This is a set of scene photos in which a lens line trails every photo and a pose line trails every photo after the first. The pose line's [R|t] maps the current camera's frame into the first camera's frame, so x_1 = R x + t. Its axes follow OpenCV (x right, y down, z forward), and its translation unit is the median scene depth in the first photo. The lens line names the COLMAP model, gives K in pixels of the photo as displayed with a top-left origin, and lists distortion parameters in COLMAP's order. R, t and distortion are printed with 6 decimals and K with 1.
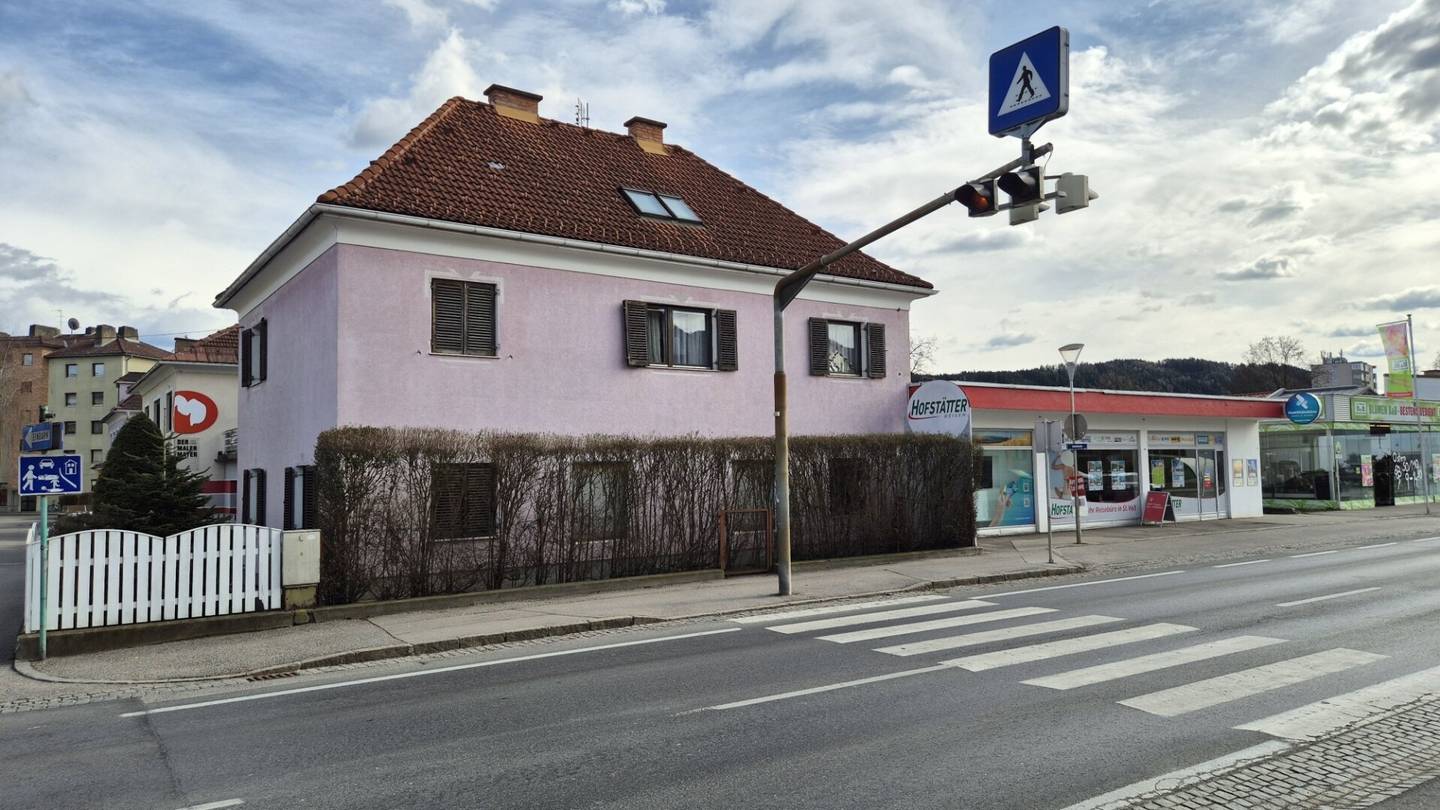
lens RADIAL K [[992.4, 0, 720.0], [0, 992.4, 405.0], [0, 0, 1]] dist [0.045317, -0.001470]
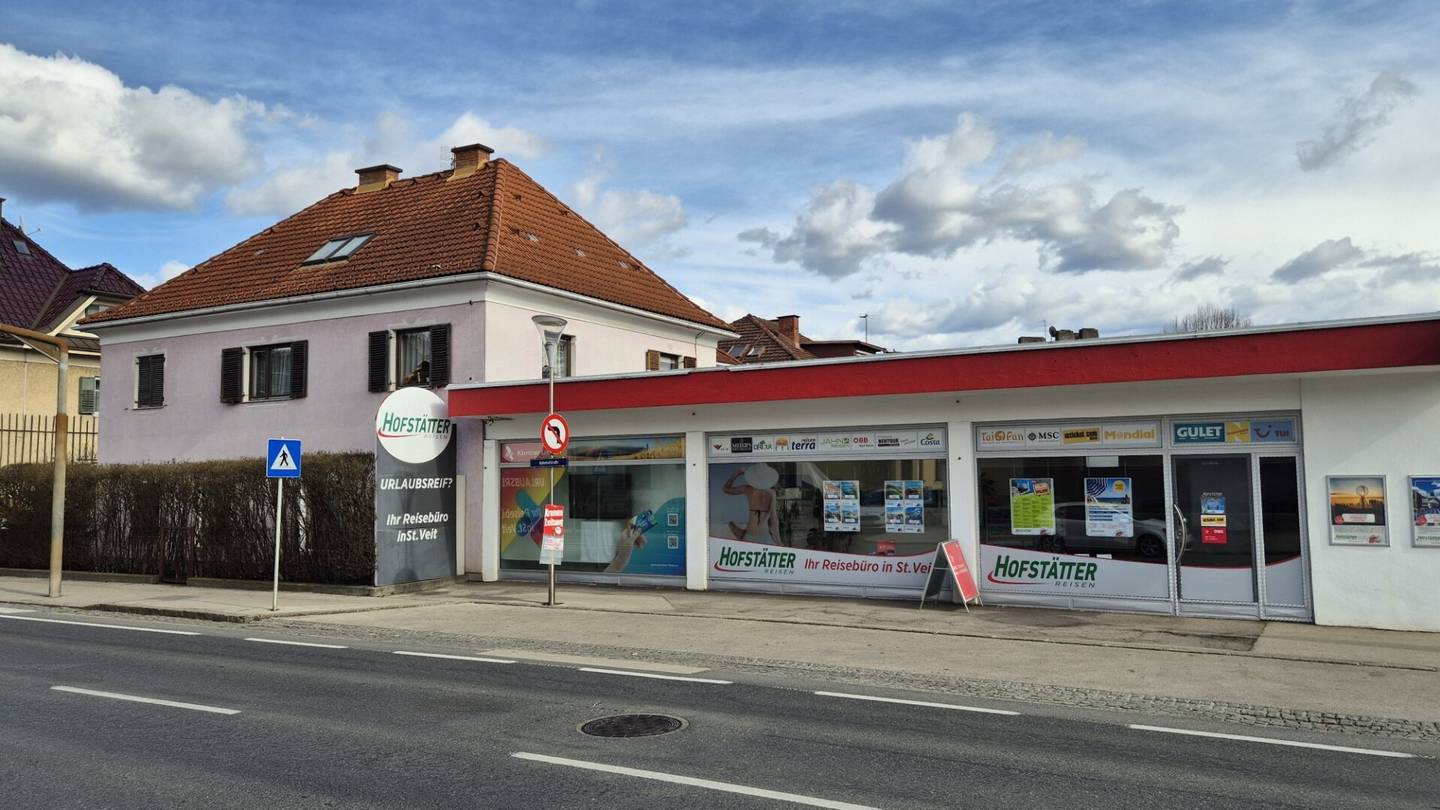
lens RADIAL K [[1083.9, 0, 720.0], [0, 1083.9, 405.0], [0, 0, 1]] dist [0.076938, 0.000532]
pose [[0.402962, -0.052910, -0.913686, 1.390382], [0.061822, 0.997621, -0.030505, 0.040663], [0.913126, -0.044194, 0.405274, 1.021606]]
